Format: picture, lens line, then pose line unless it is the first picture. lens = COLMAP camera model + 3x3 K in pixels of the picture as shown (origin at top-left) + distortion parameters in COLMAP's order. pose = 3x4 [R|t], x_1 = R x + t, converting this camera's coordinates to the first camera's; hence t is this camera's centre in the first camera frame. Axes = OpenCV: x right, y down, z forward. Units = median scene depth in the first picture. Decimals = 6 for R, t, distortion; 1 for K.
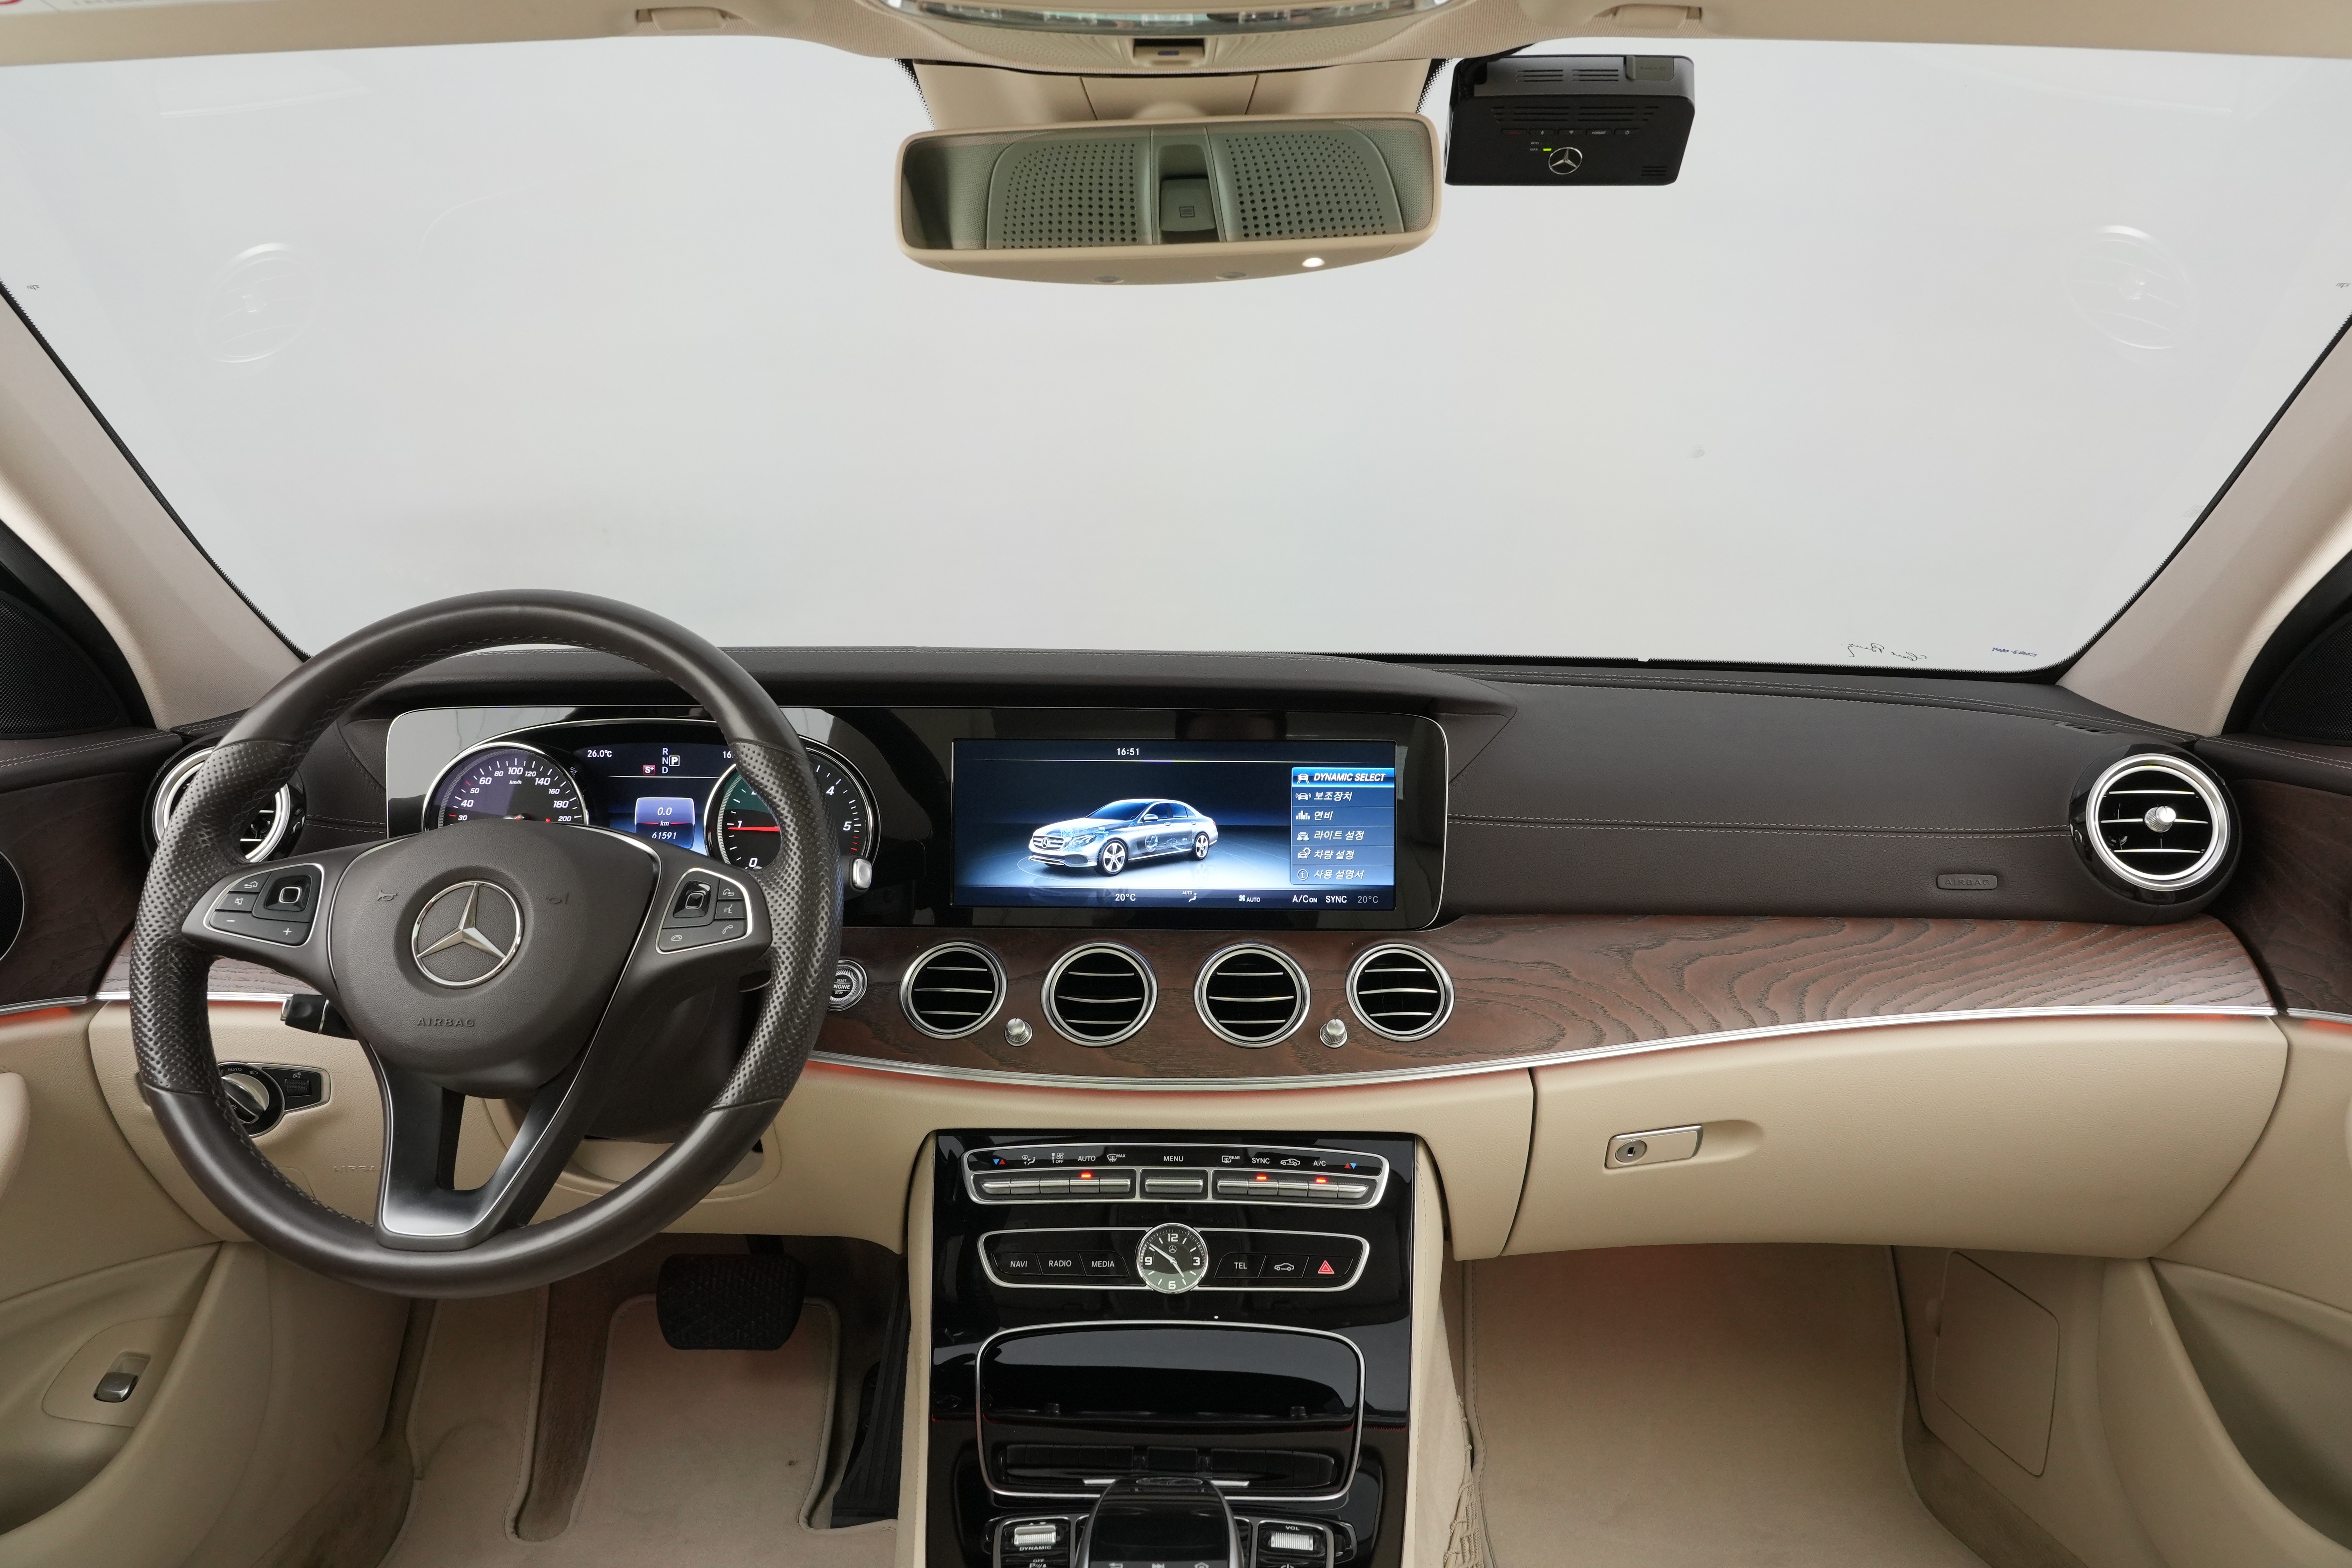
lens RADIAL K [[1565.0, 0, 1163.1], [0, 1565.0, 781.3], [0, 0, 1]] dist [-0.005071, 0.005141]
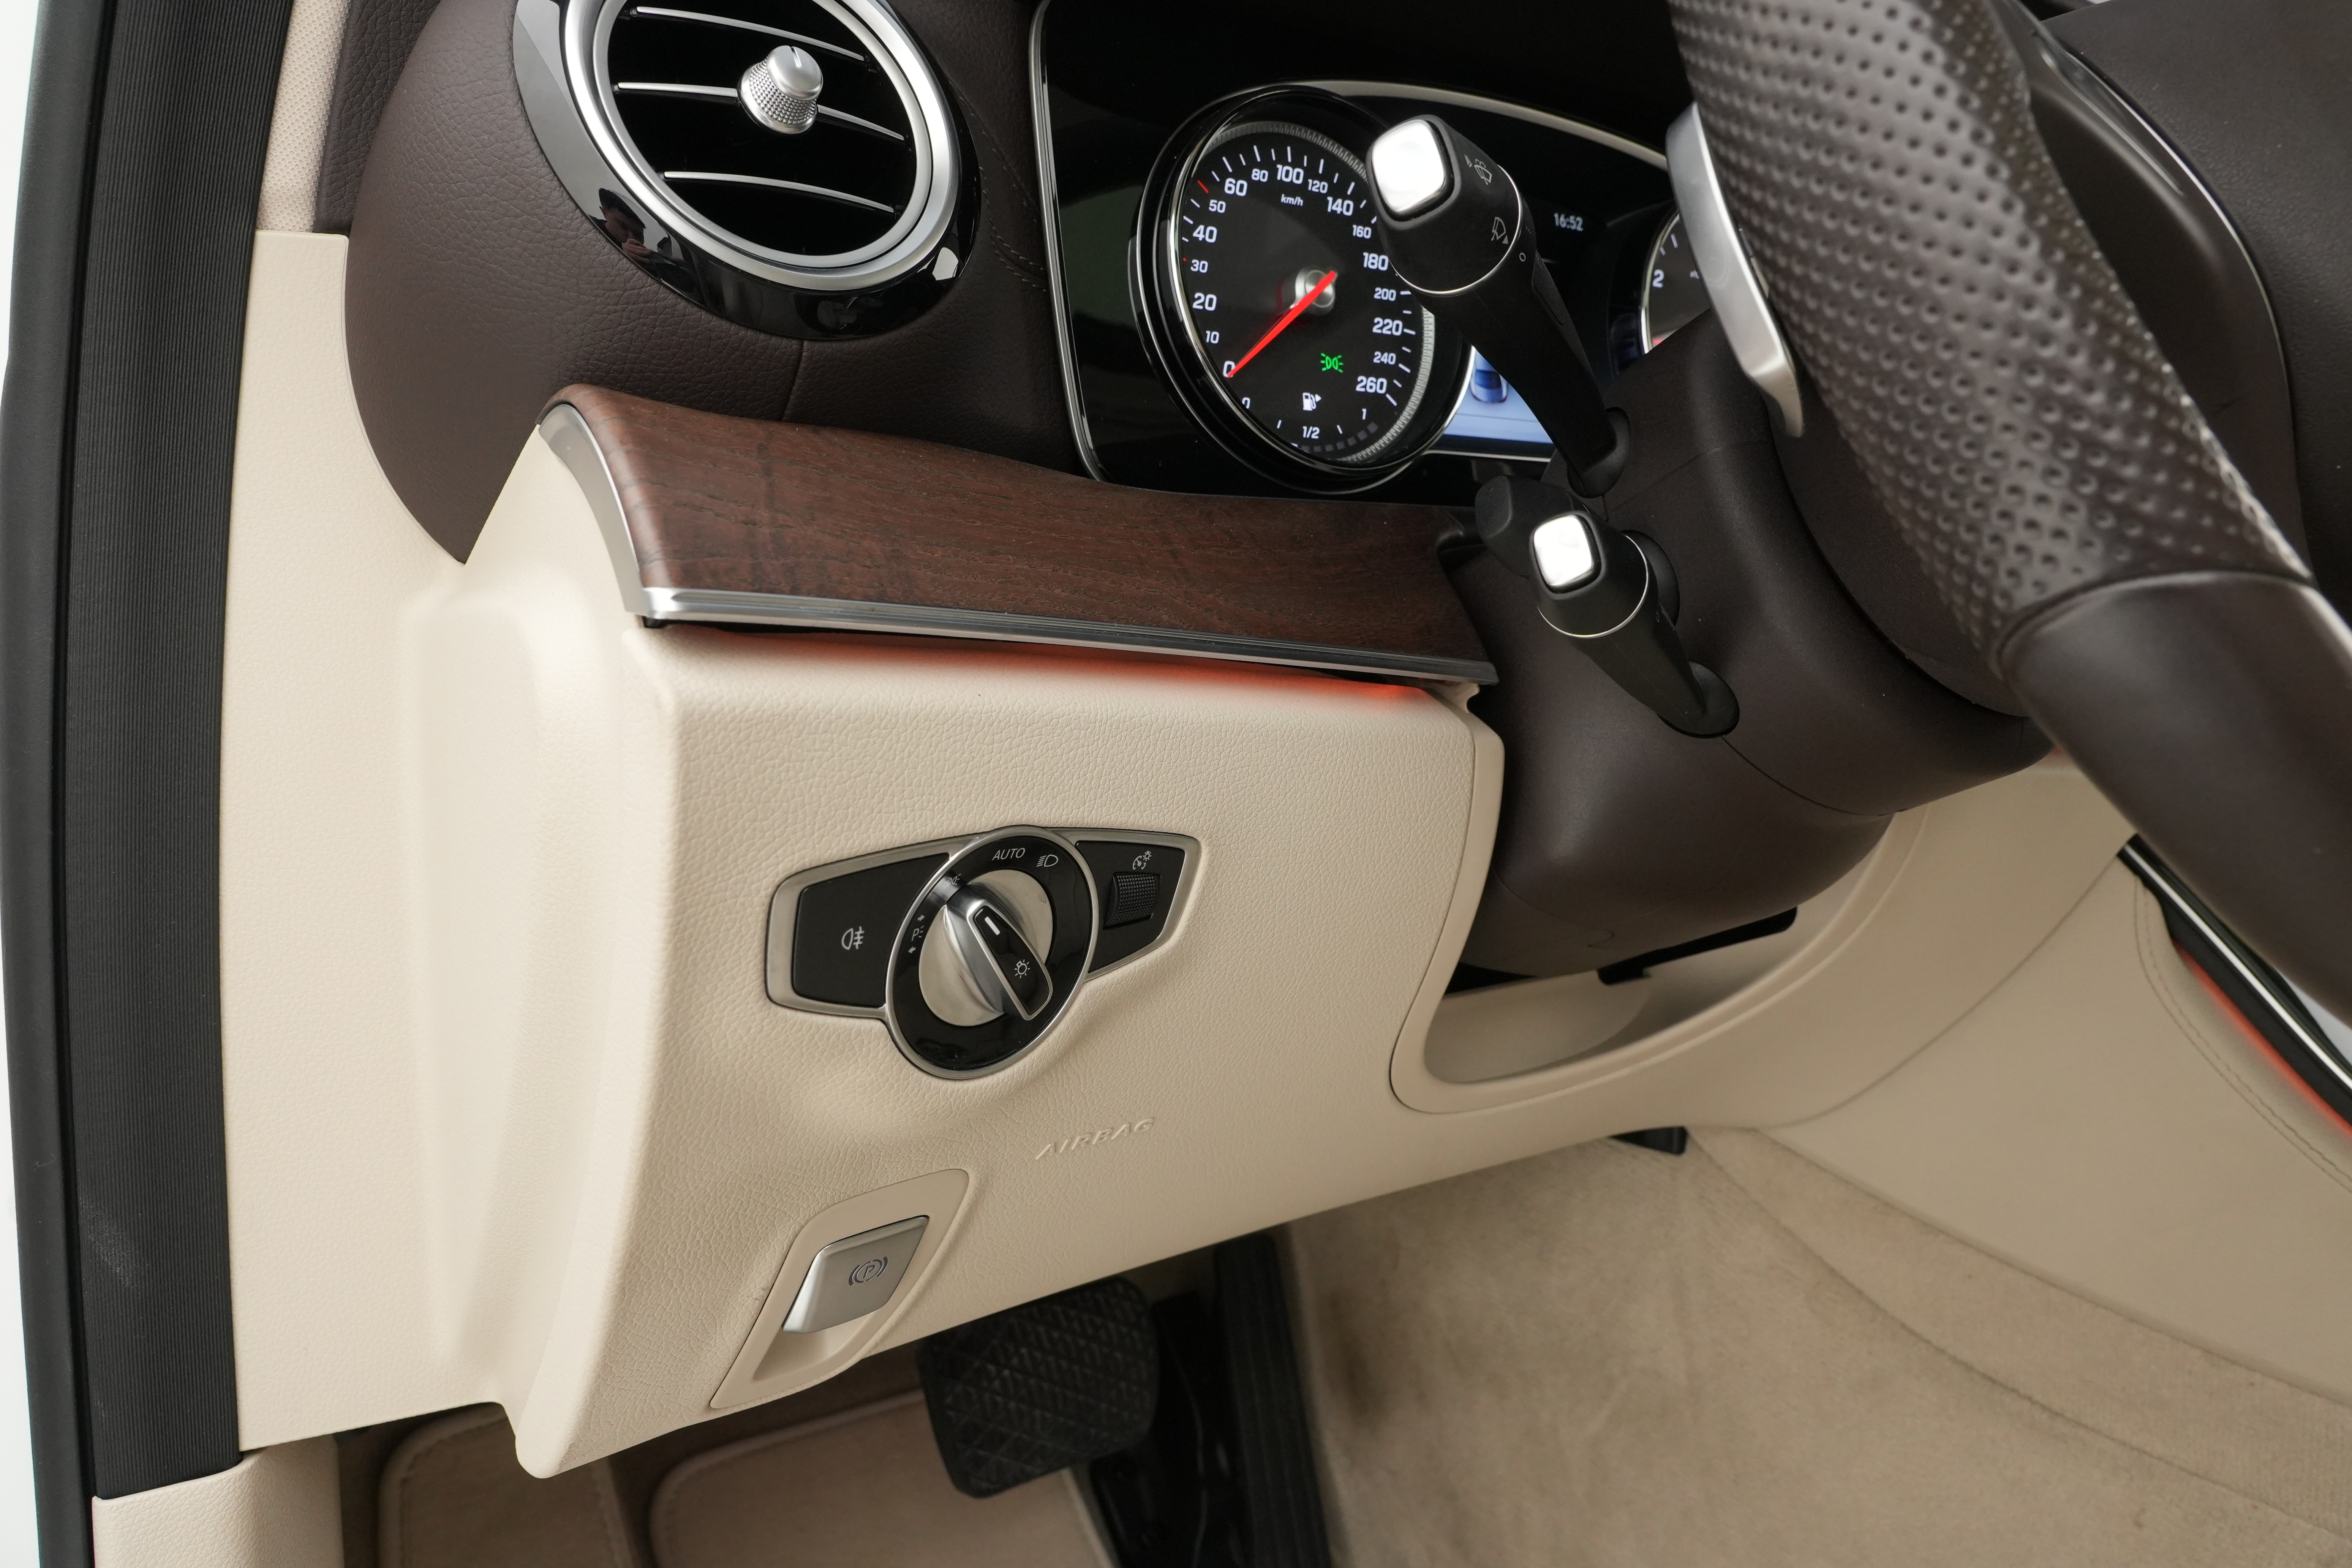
lens RADIAL K [[1565.0, 0, 1184.4], [0, 1565.0, 772.9], [0, 0, 1]] dist [-0.005071, 0.005141]
pose [[0.814638, -0.062723, 0.576568, -0.713808], [0.078464, 0.996914, -0.002411, 0.162662], [-0.574637, 0.047204, 0.817046, 0.675248]]
